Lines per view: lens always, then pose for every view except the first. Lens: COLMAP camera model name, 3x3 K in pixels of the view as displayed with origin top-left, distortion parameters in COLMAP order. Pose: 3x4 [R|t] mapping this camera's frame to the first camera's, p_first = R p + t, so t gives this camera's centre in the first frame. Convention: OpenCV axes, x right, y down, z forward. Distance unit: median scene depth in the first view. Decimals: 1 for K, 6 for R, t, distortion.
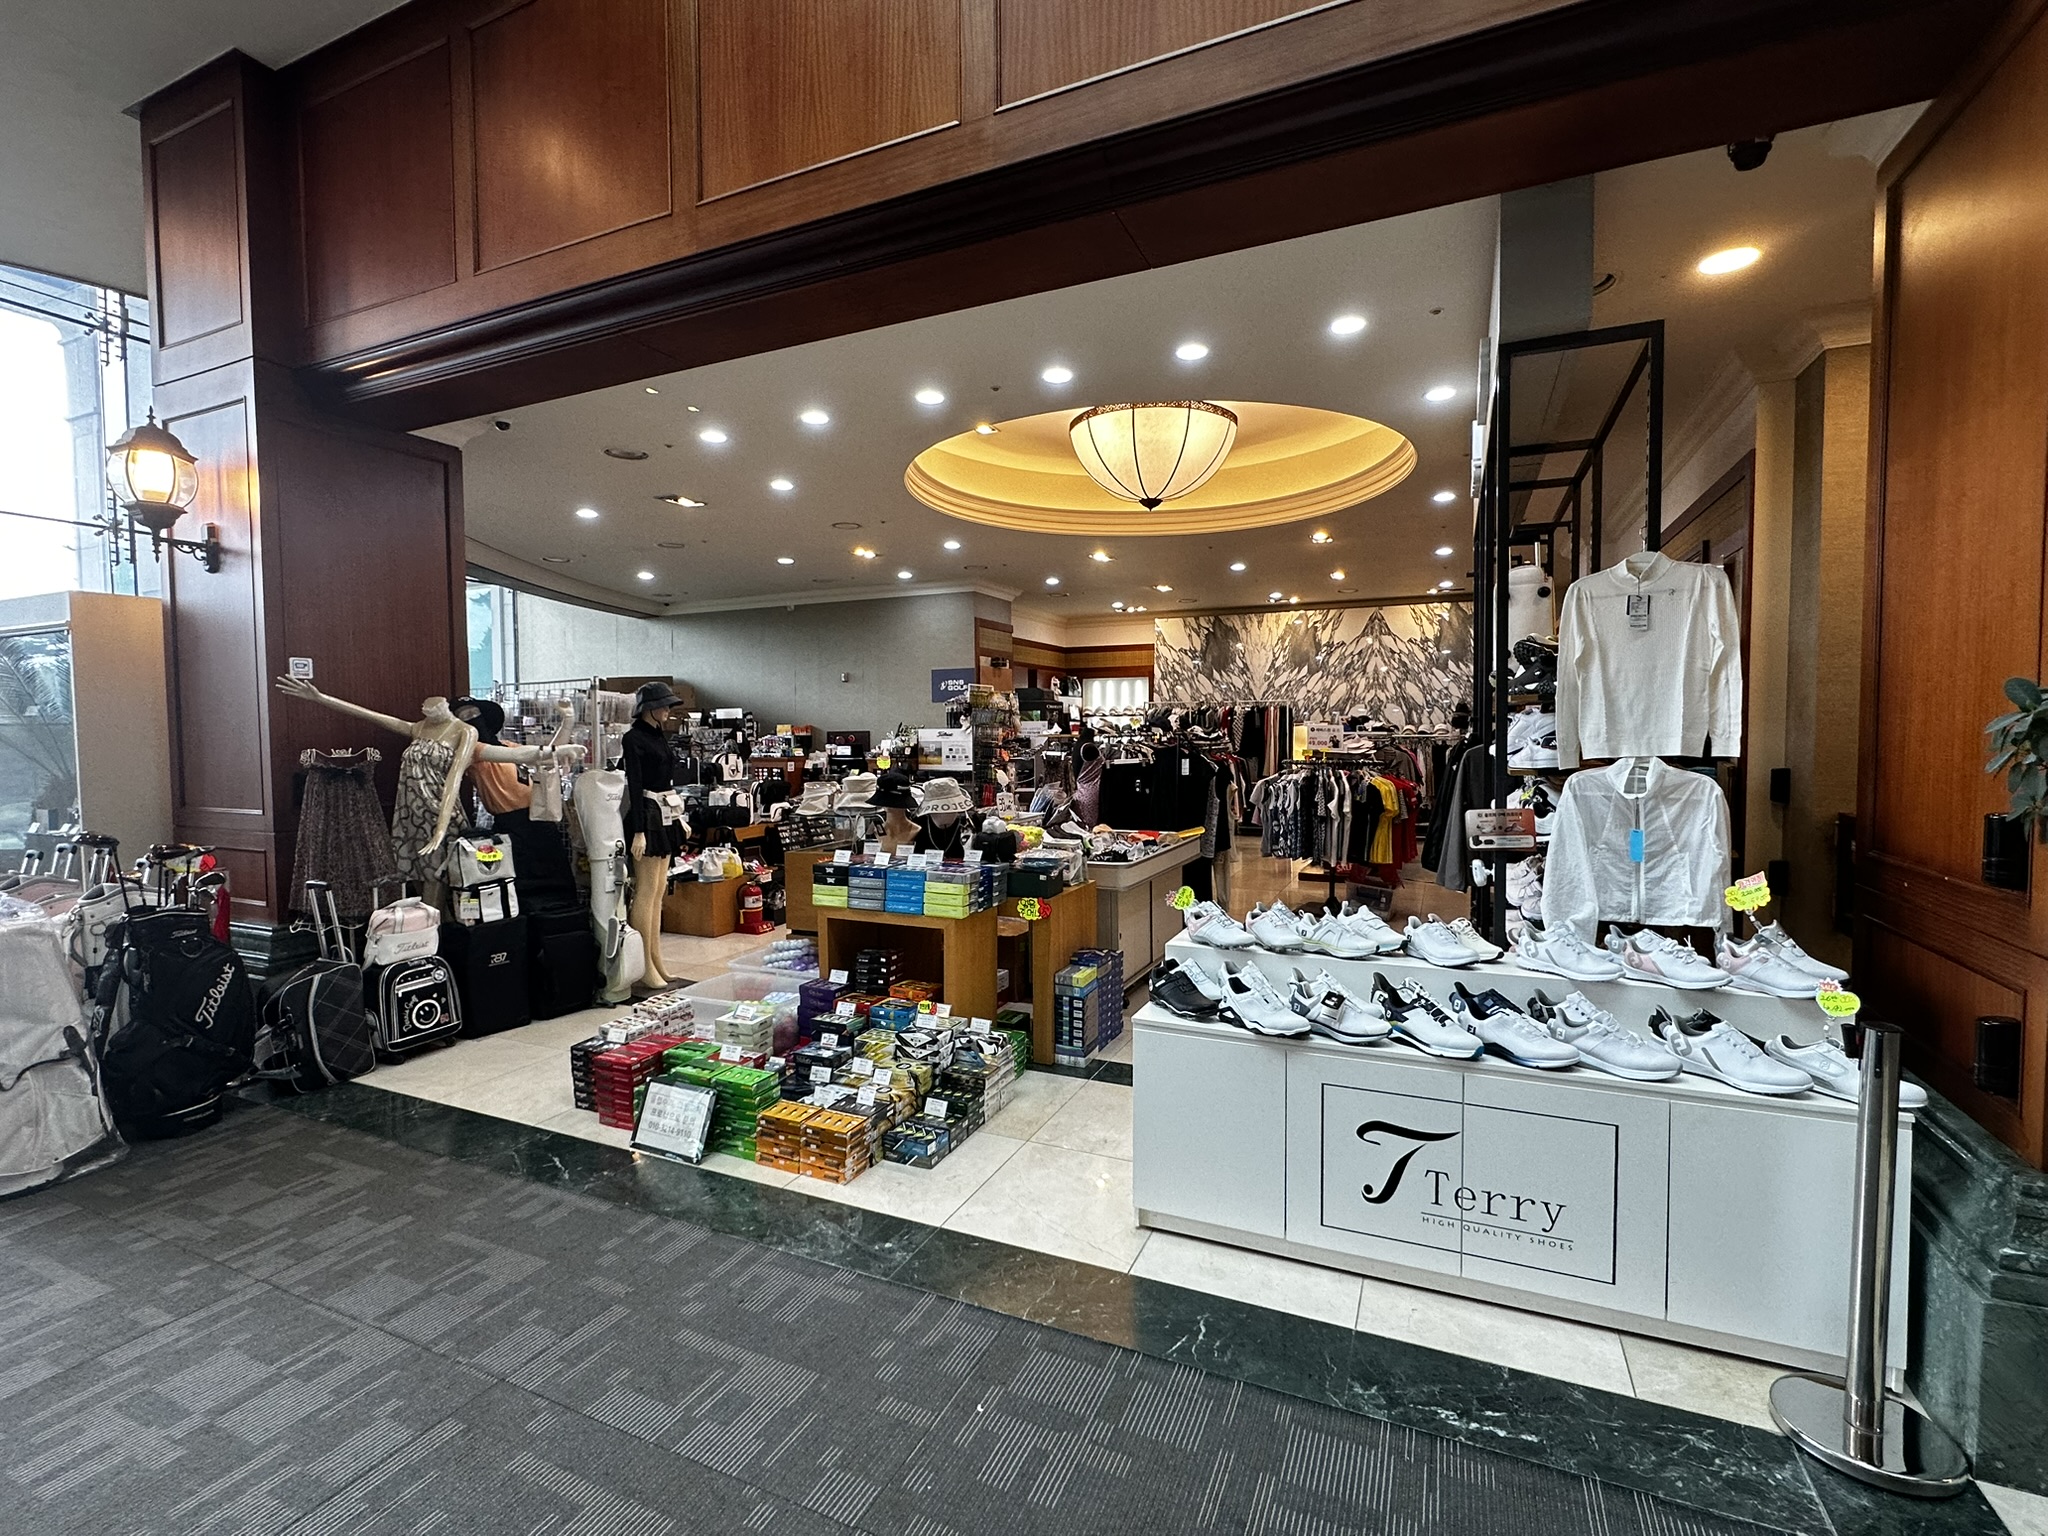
lens RADIAL K [[937.4, 0, 1029.7], [0, 937.4, 755.0], [0, 0, 1]] dist [-0.003161, 0.000297]
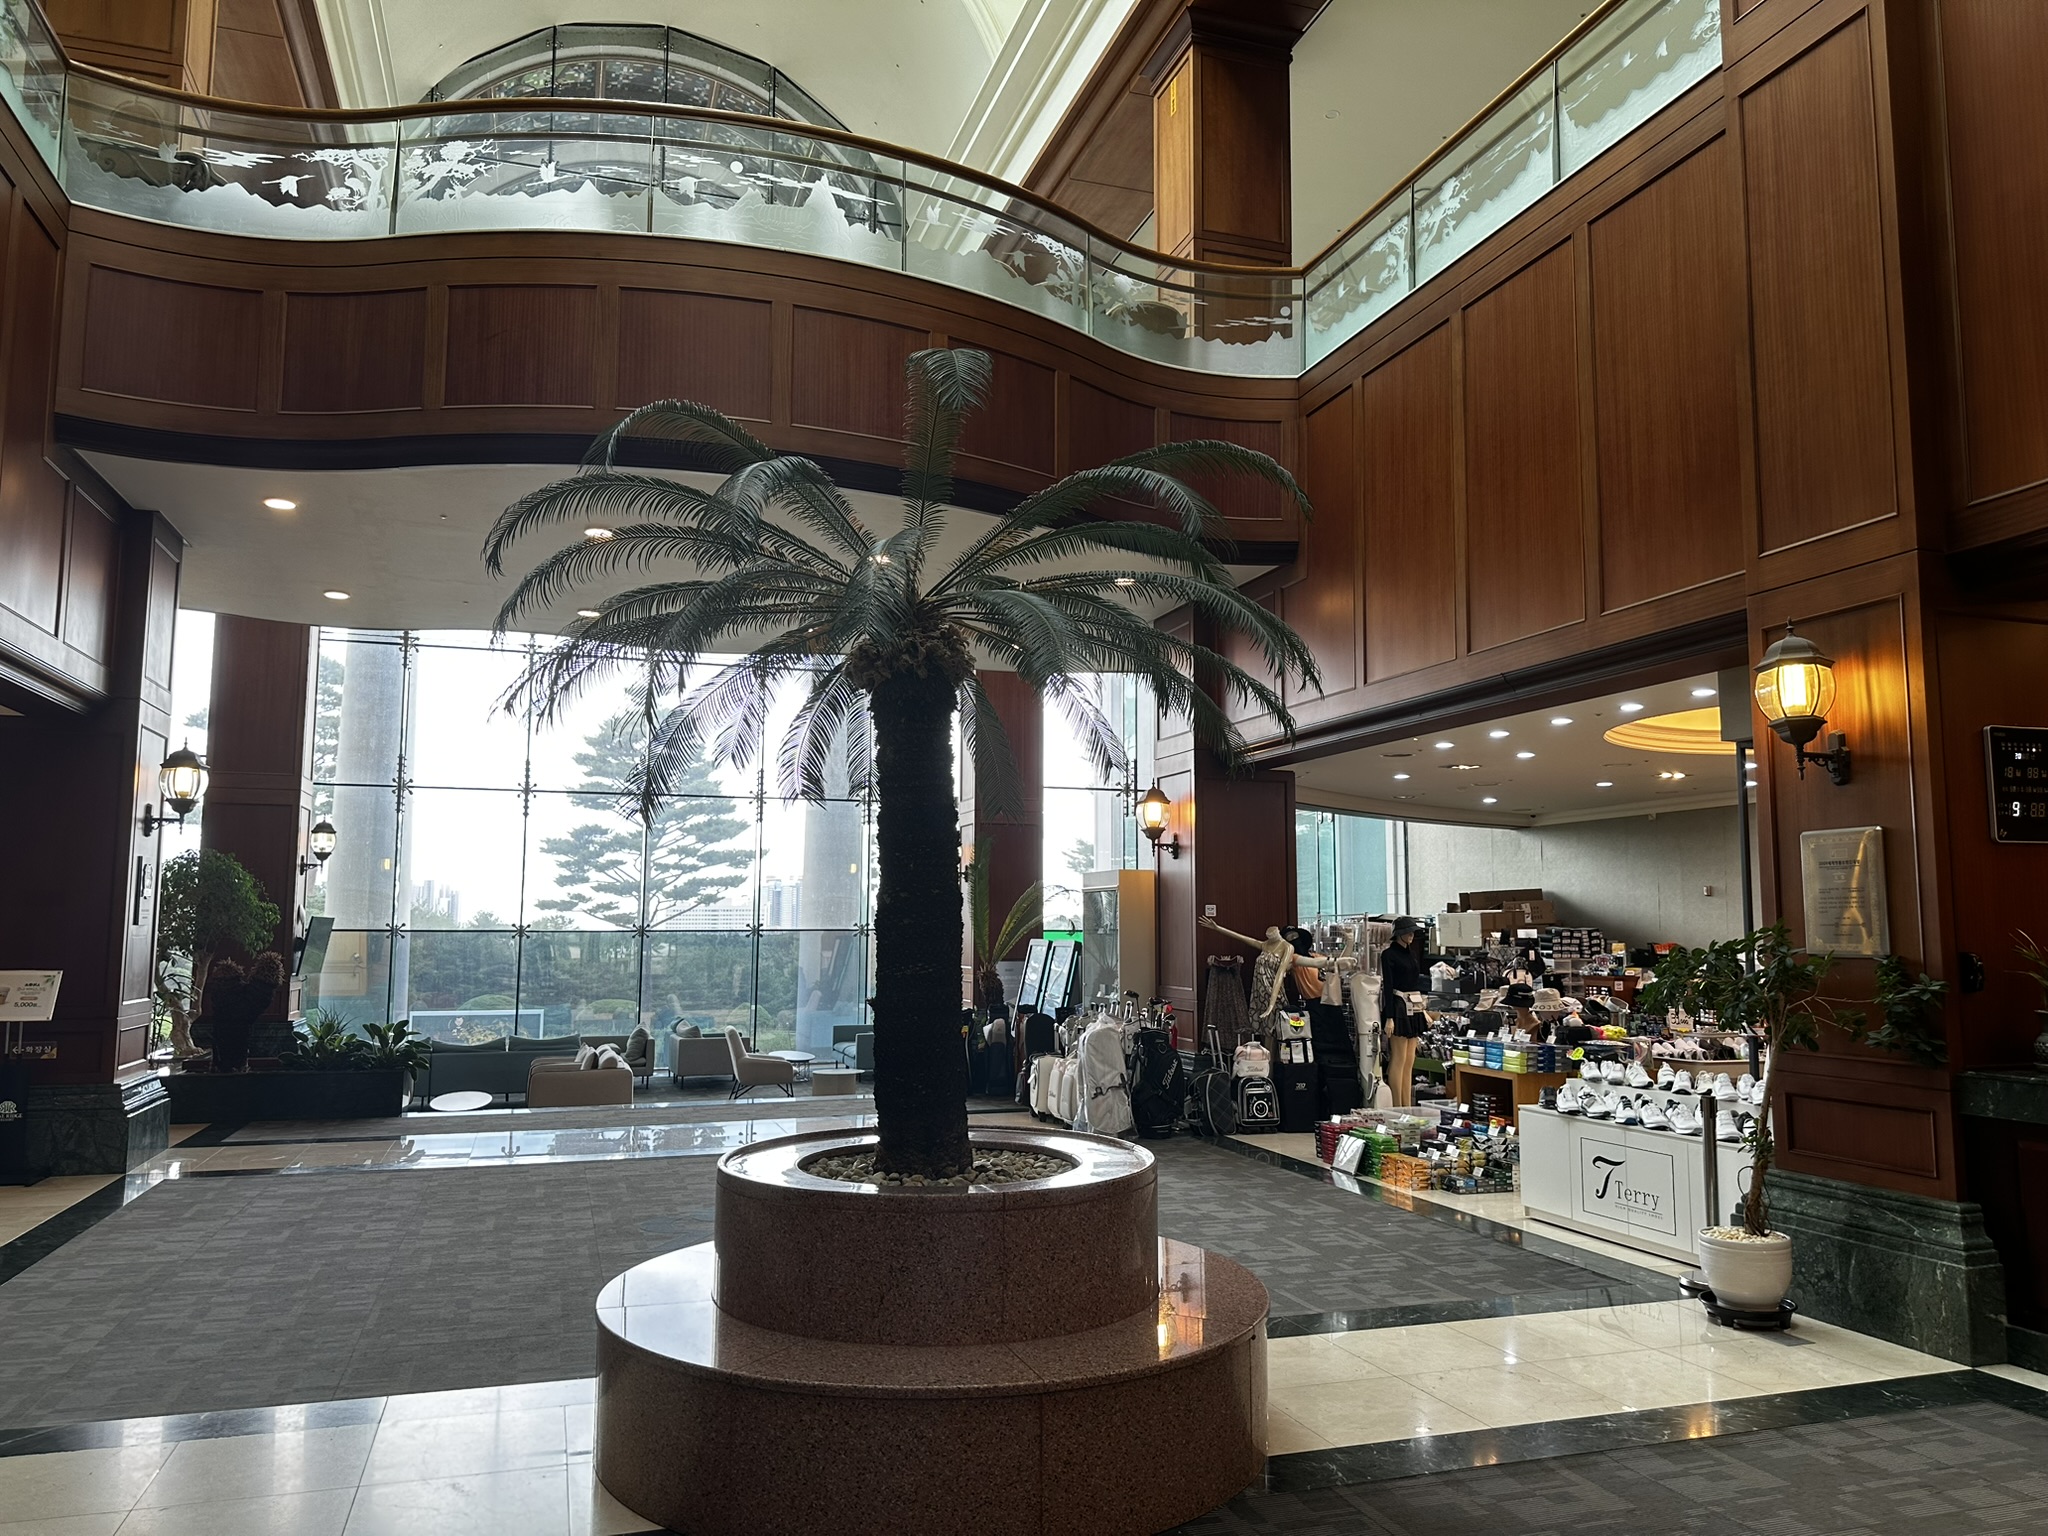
lens RADIAL K [[1437.9, 0, 1021.9], [0, 1437.9, 767.7], [0, 0, 1]] dist [0.006046, 0.000367]
pose [[0.674645, -0.068820, -0.734927, 1.004234], [-0.037449, 0.991171, -0.127192, 0.001523], [0.737192, 0.113332, 0.666111, -1.116925]]
